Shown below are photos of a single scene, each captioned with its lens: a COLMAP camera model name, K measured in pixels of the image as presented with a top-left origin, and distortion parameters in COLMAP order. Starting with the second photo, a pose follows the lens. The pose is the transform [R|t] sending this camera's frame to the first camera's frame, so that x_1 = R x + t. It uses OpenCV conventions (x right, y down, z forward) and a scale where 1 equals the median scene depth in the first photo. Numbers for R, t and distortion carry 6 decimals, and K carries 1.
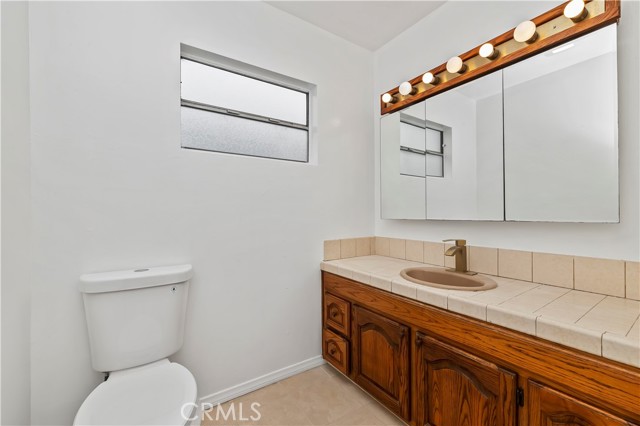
lens RADIAL K [[256.2, 0, 320.0], [0, 256.2, 213.0], [0, 0, 1]] dist [-0.000811, -0.000079]
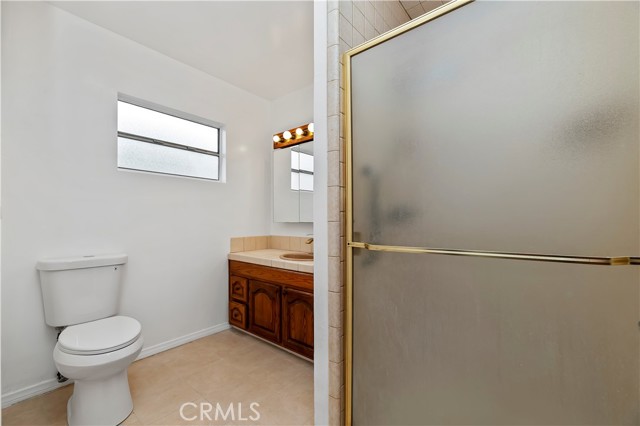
lens RADIAL K [[267.3, 0, 318.5], [0, 267.3, 221.1], [0, 0, 1]] dist [-0.000921, 0.000005]
pose [[0.960642, 0.006569, 0.277712, 0.079333], [-0.005577, 0.999975, -0.004362, 0.025161], [-0.277733, 0.002642, 0.960655, -0.577530]]
